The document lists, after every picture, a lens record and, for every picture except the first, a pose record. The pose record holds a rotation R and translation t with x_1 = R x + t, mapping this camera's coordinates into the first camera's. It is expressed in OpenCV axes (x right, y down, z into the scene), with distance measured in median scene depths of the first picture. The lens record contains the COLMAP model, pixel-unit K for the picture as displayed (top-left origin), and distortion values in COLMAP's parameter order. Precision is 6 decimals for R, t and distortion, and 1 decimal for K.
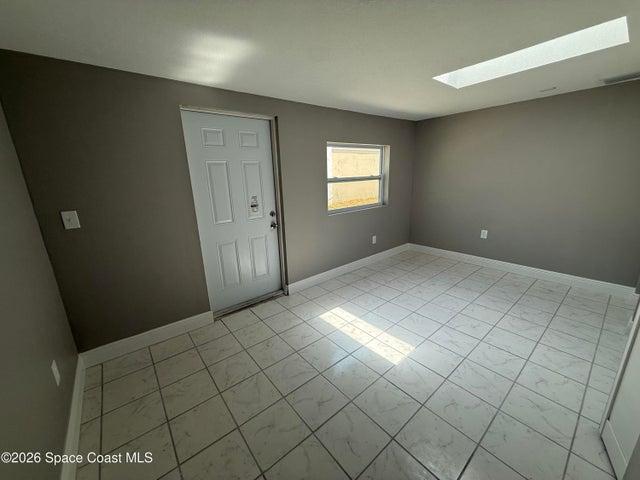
lens RADIAL K [[254.6, 0, 322.2], [0, 254.6, 238.2], [0, 0, 1]] dist [0.001450, -0.000628]
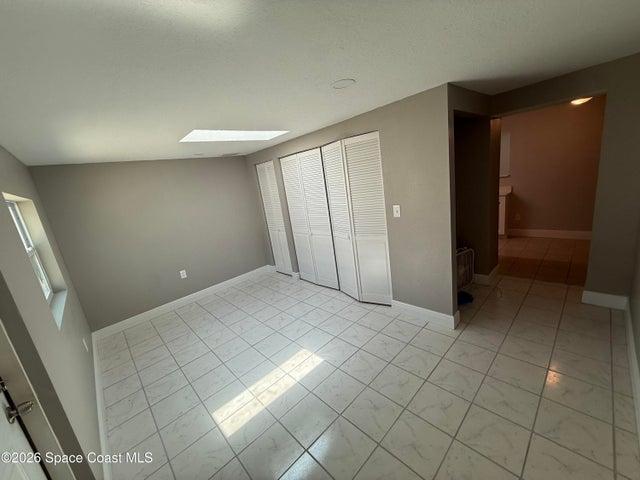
lens RADIAL K [[254.6, 0, 323.1], [0, 254.6, 241.5], [0, 0, 1]] dist [0.001450, -0.000628]
pose [[-0.062499, -0.193375, 0.979132, -0.528437], [0.385608, 0.900190, 0.202398, -0.166274], [-0.920543, 0.390211, 0.018306, 0.531576]]
